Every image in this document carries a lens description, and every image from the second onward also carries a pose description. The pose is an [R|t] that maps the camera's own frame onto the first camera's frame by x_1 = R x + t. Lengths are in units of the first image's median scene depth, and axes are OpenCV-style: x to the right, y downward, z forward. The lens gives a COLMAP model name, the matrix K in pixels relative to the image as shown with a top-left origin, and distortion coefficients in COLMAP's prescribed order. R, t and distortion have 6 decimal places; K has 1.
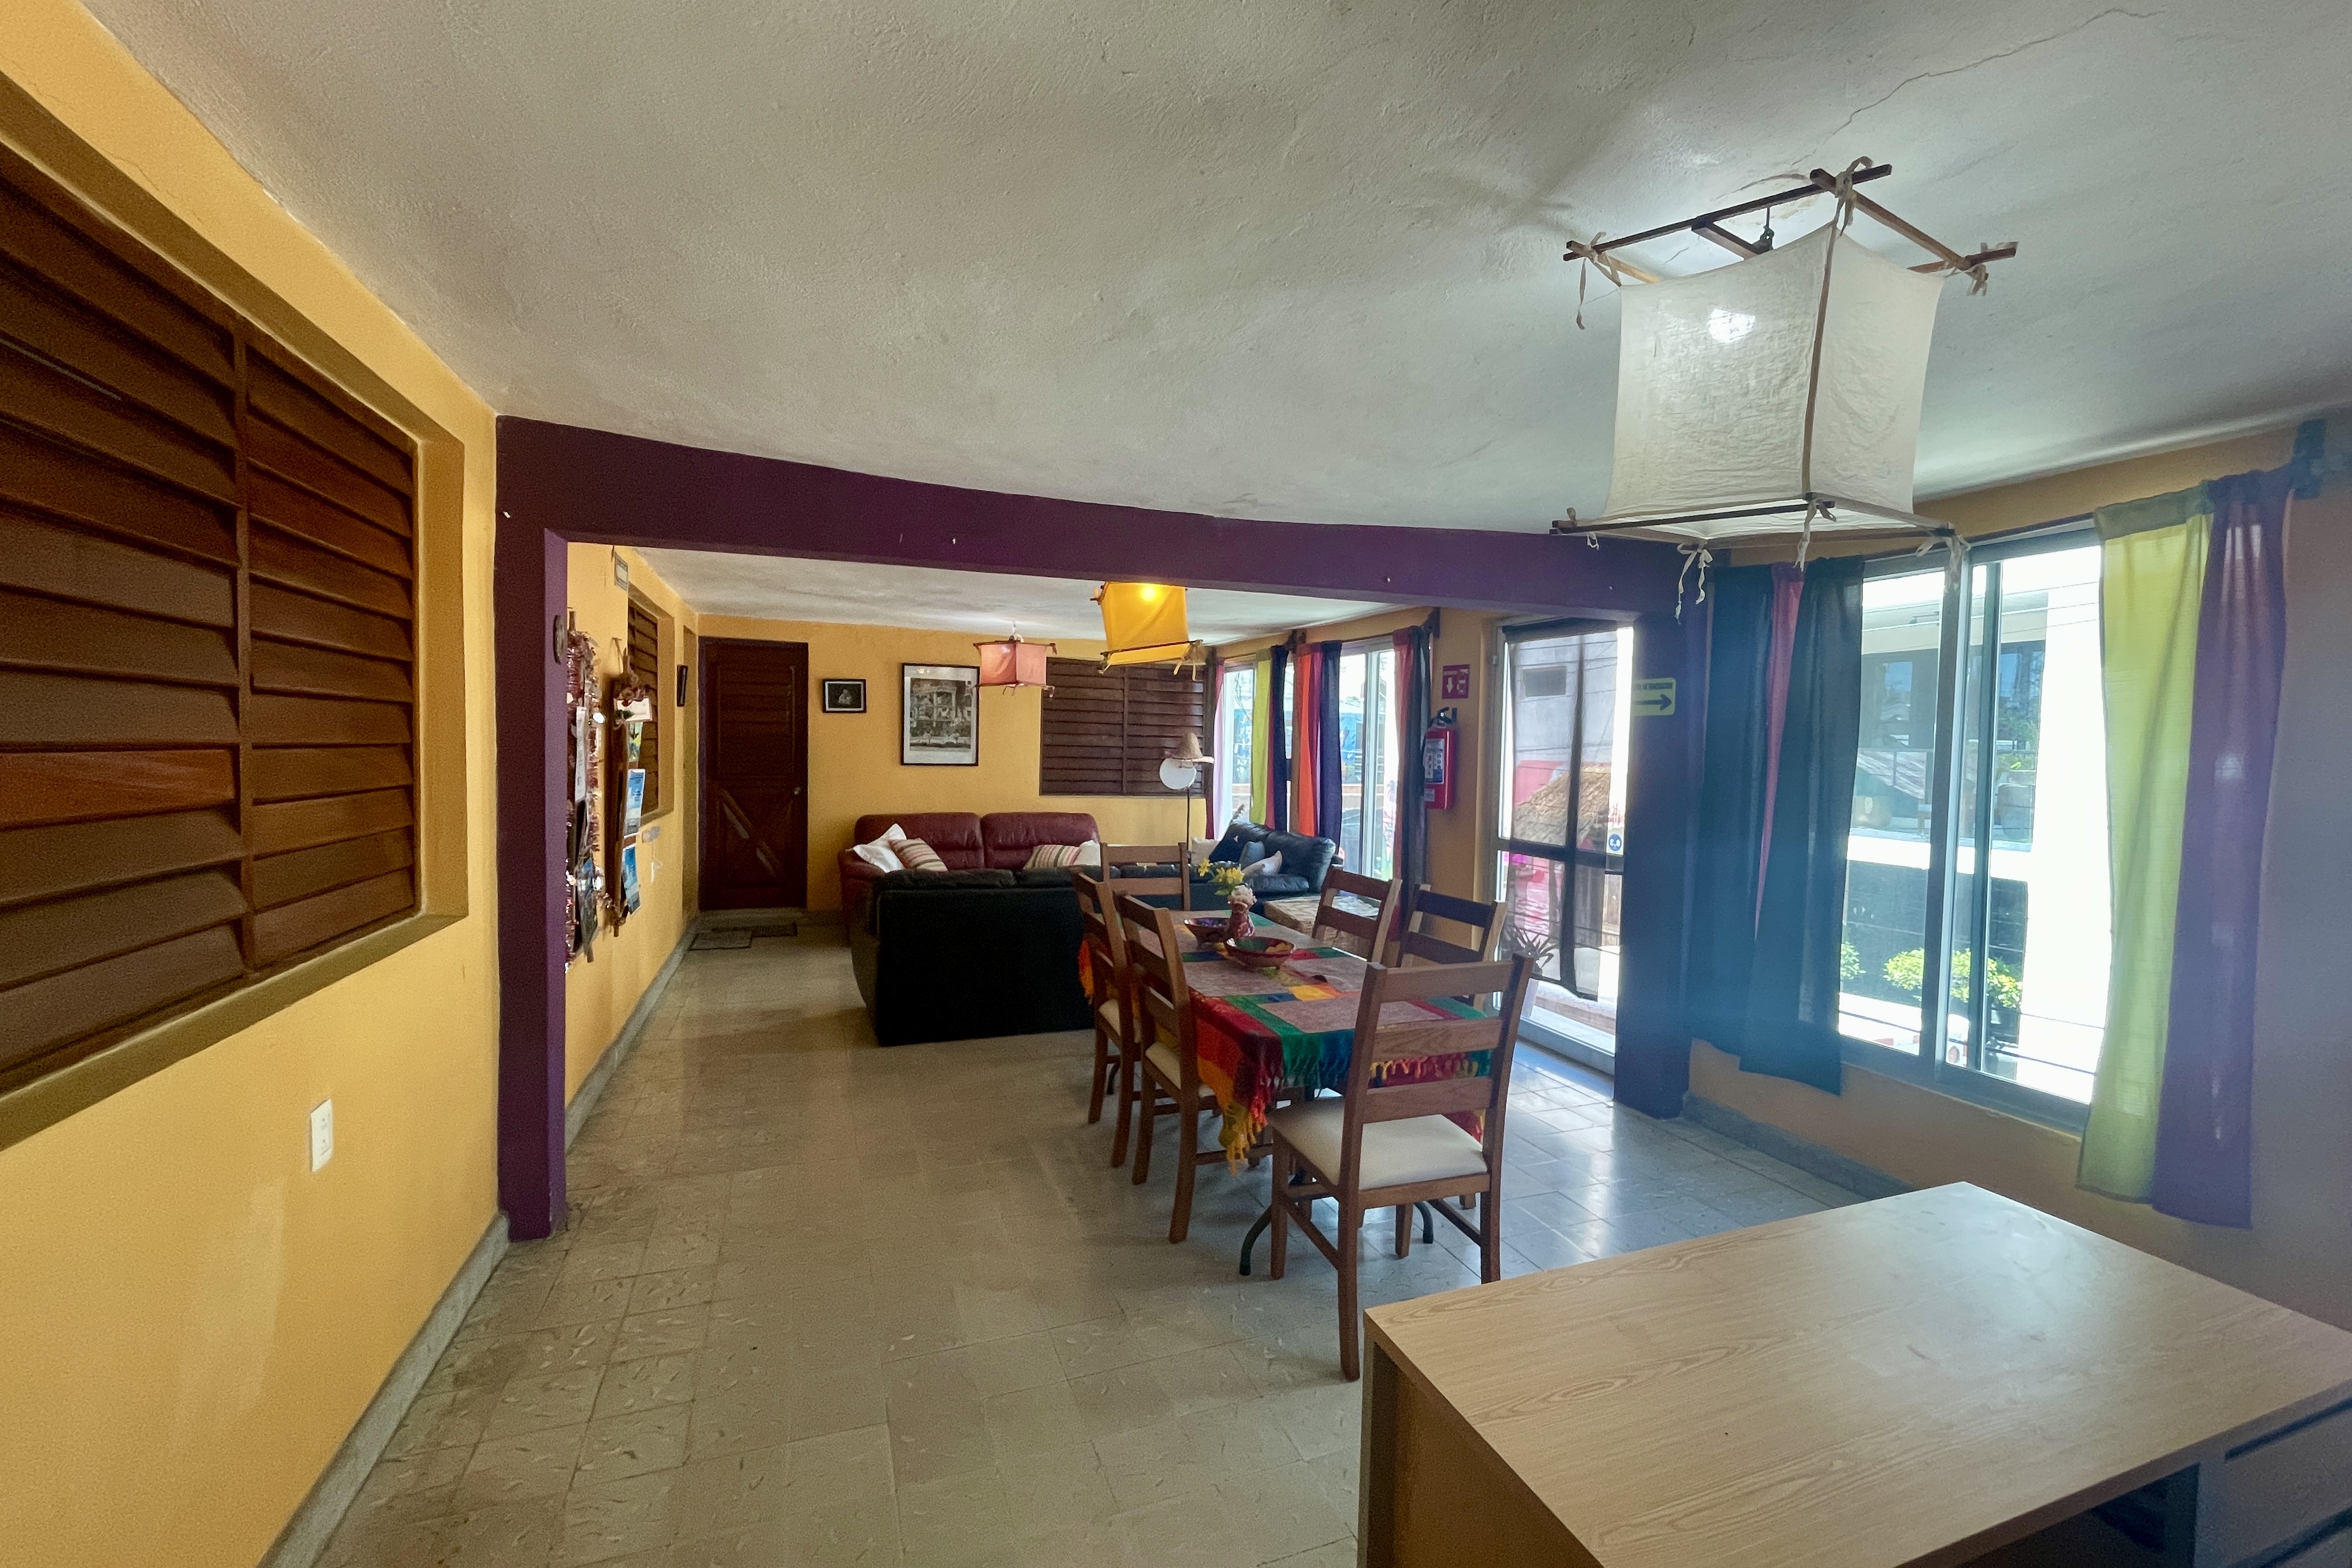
lens RADIAL K [[945.7, 0, 1176.4], [0, 945.7, 786.0], [0, 0, 1]] dist [-0.002976, -0.000512]
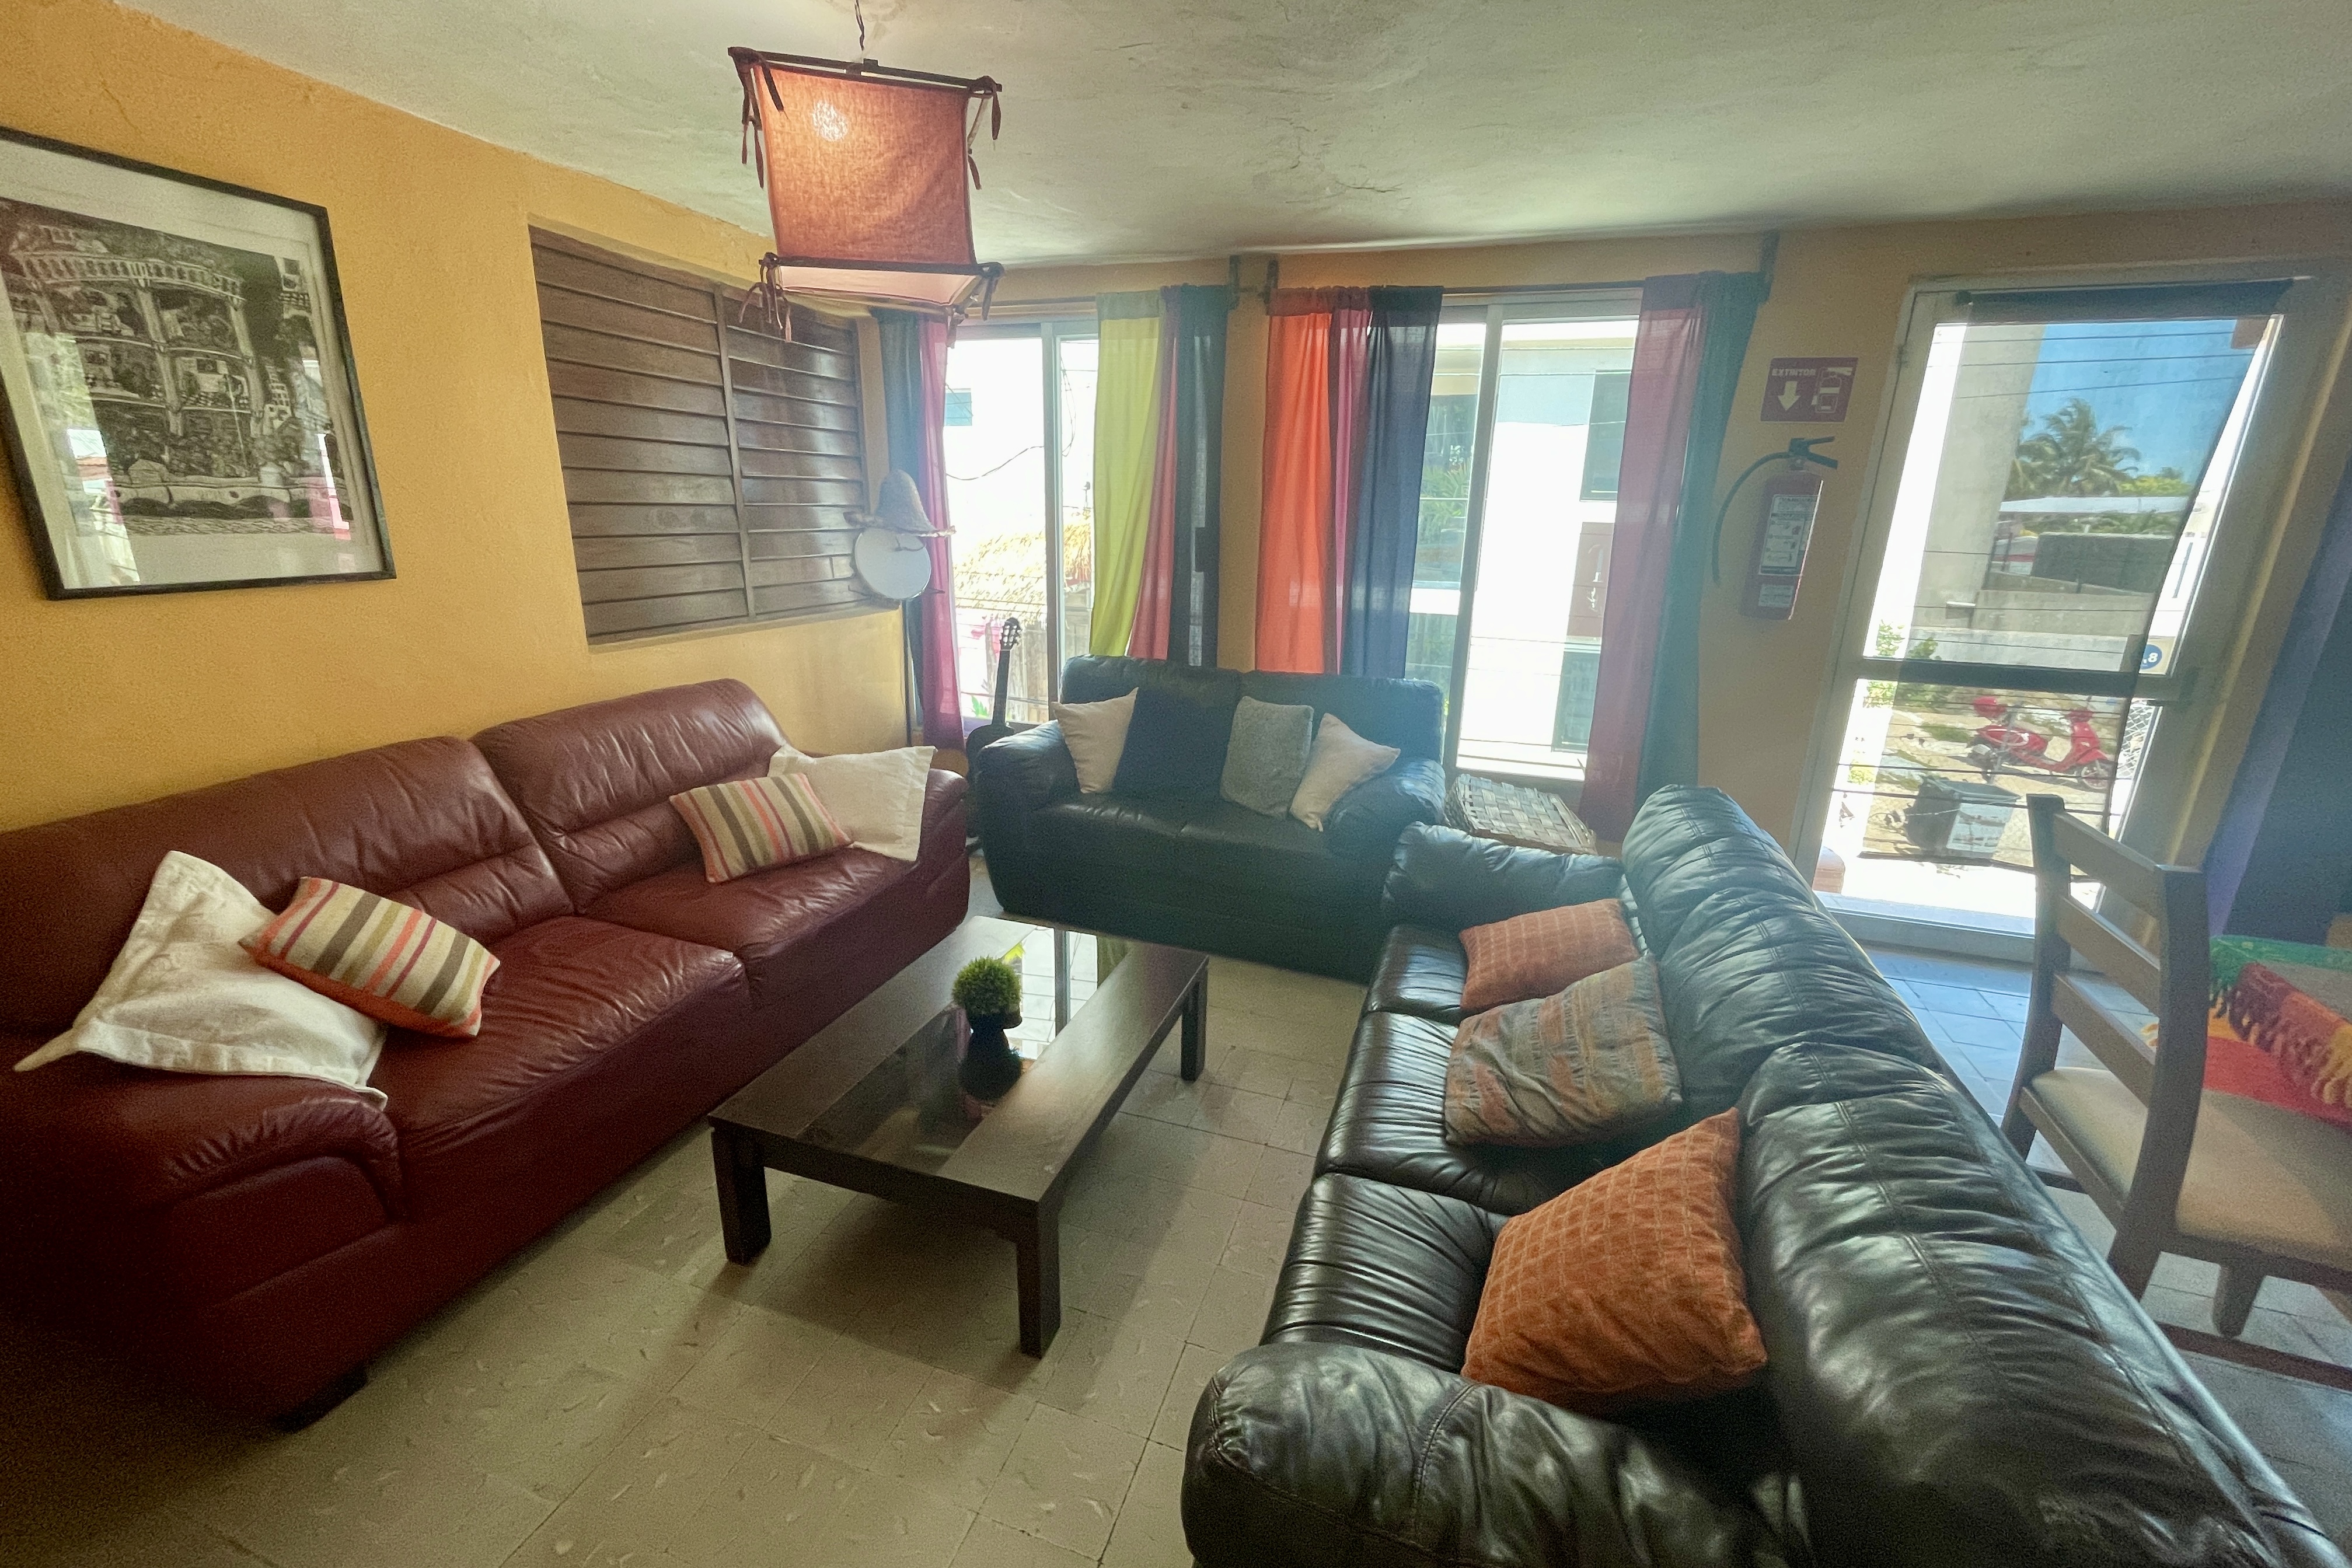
lens RADIAL K [[945.7, 0, 1176.4], [0, 945.7, 786.0], [0, 0, 1]] dist [-0.002976, -0.000512]
pose [[0.645020, -0.227808, 0.729419, -0.350973], [0.029561, 0.961255, 0.274072, -0.040255], [-0.763594, -0.155220, 0.626763, 0.753936]]
